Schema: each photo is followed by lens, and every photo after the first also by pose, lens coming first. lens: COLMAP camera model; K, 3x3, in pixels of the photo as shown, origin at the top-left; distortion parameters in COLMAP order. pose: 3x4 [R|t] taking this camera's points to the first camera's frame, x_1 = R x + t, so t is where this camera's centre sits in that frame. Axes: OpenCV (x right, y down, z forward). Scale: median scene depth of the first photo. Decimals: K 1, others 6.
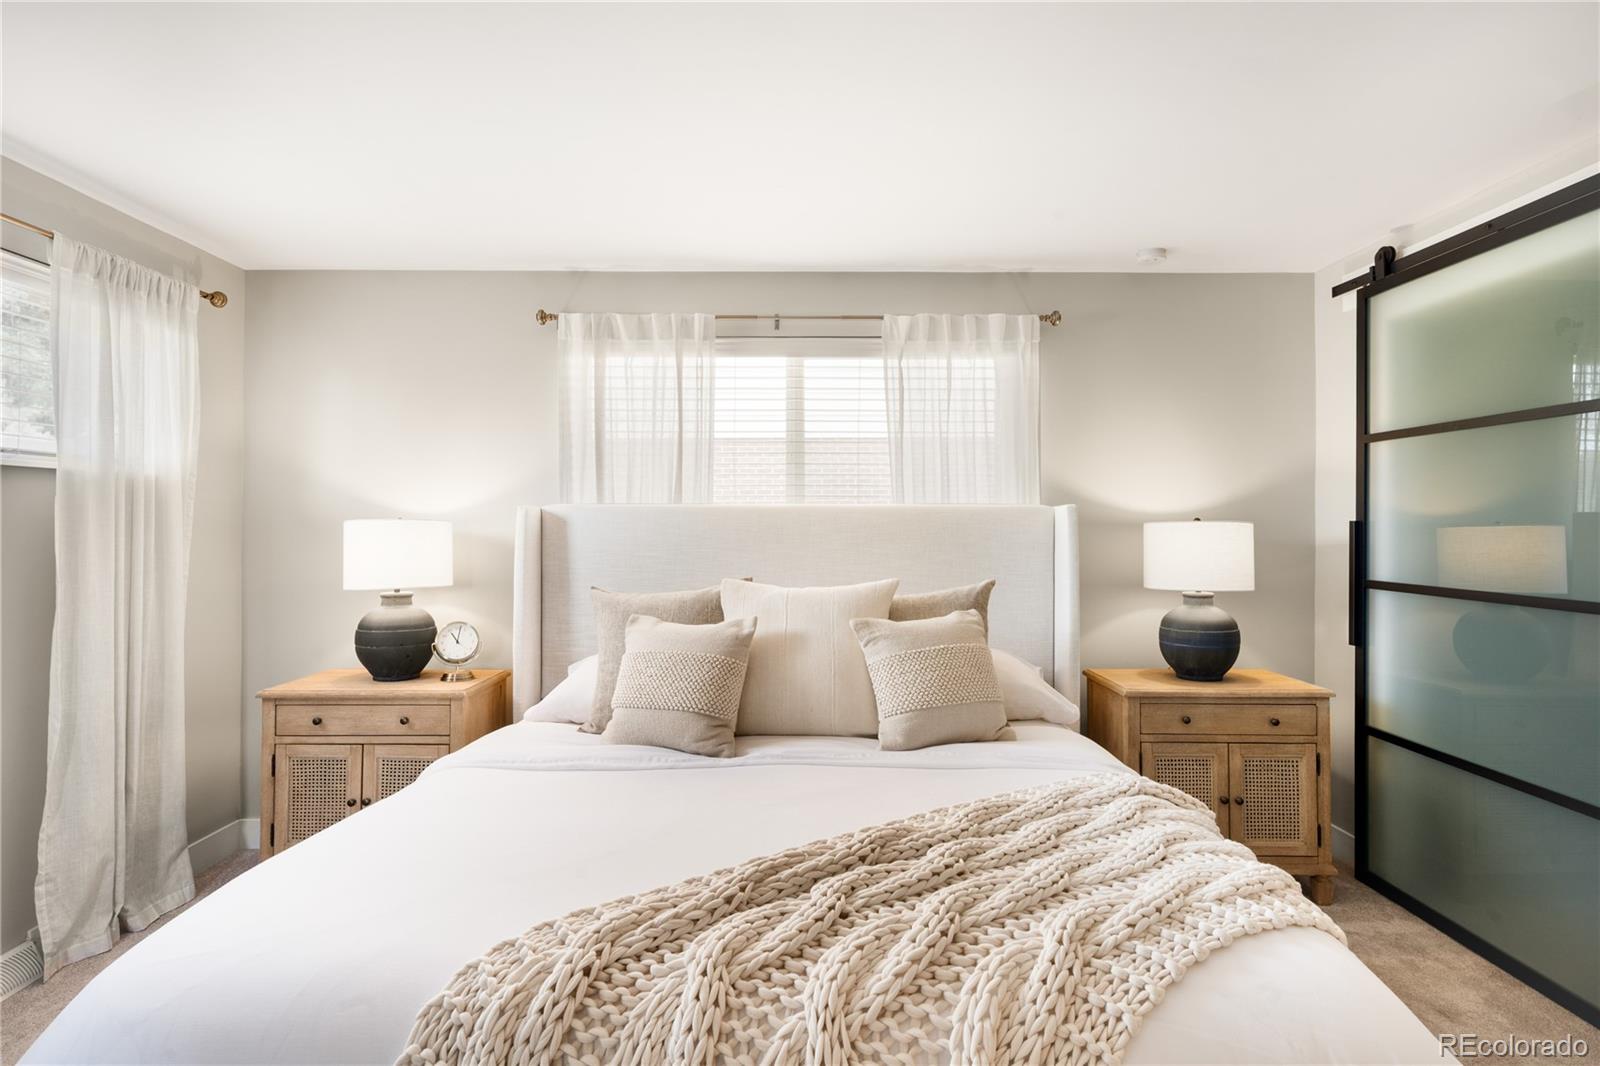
lens RADIAL K [[784.5, 0, 797.1], [0, 784.5, 513.3], [0, 0, 1]] dist [0.003570, -0.000059]
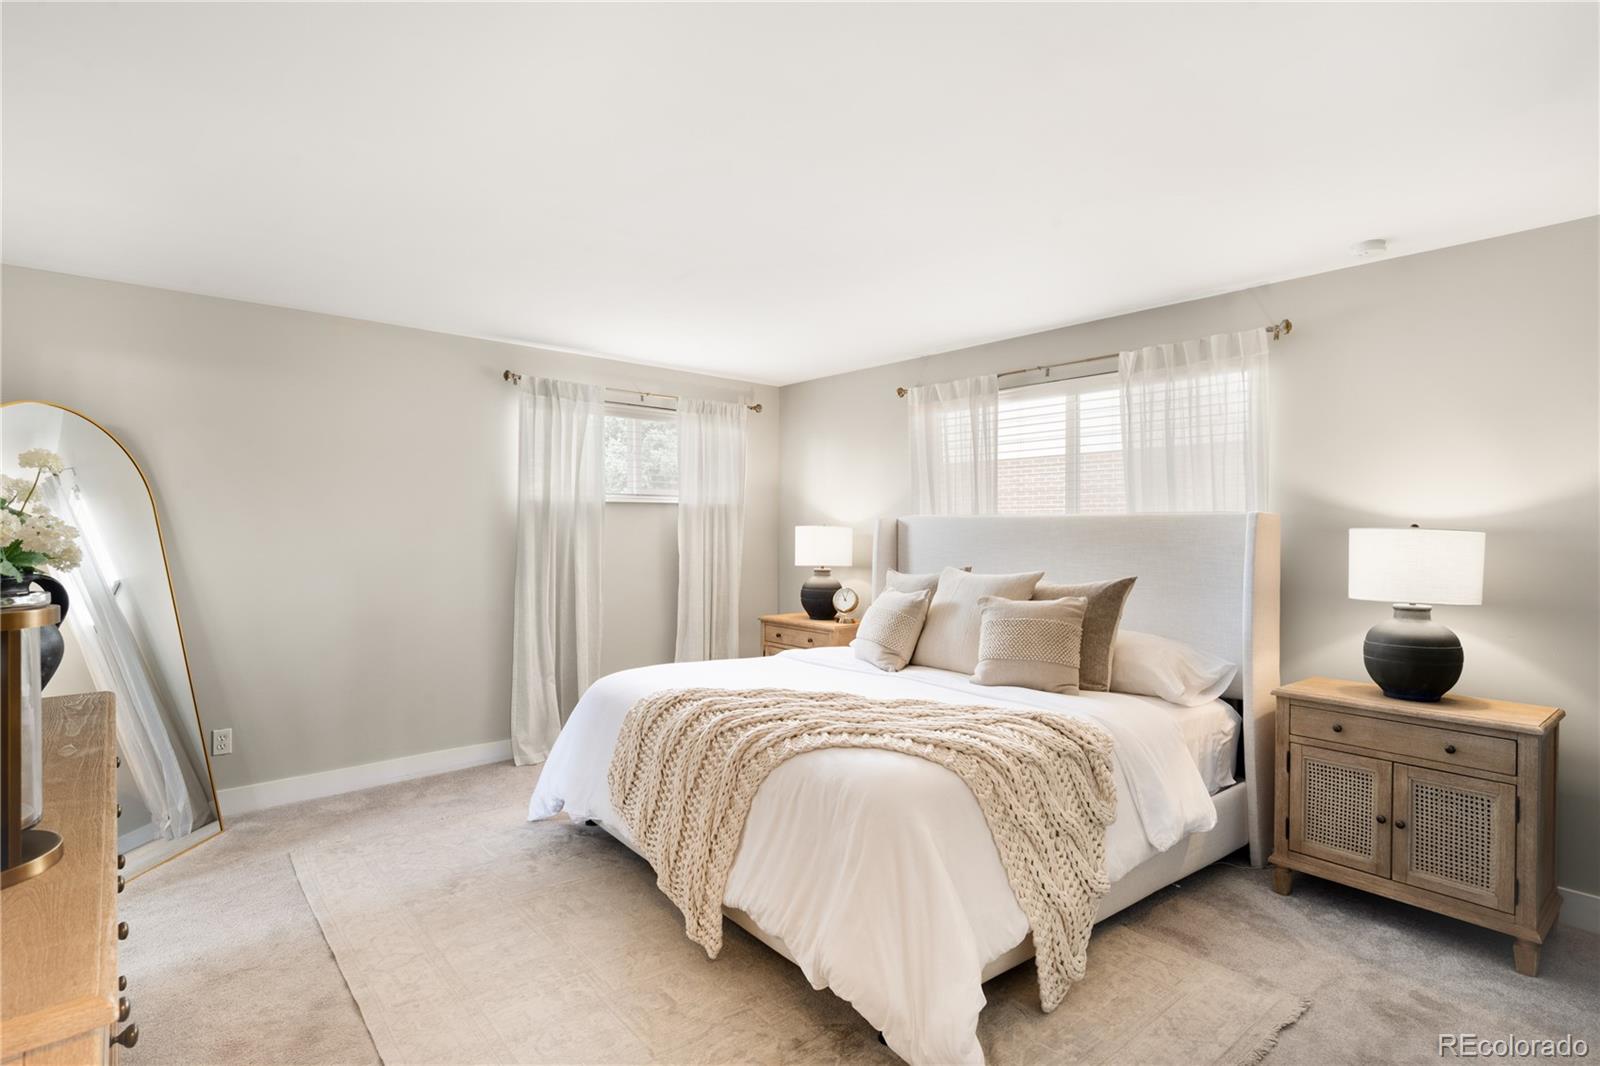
lens RADIAL K [[784.5, 0, 797.1], [0, 784.5, 513.3], [0, 0, 1]] dist [0.003570, -0.000059]
pose [[0.651890, -0.011697, -0.758223, 0.743594], [0.006021, 0.999929, -0.010249, -0.001868], [0.758290, 0.002116, 0.651914, -0.151390]]
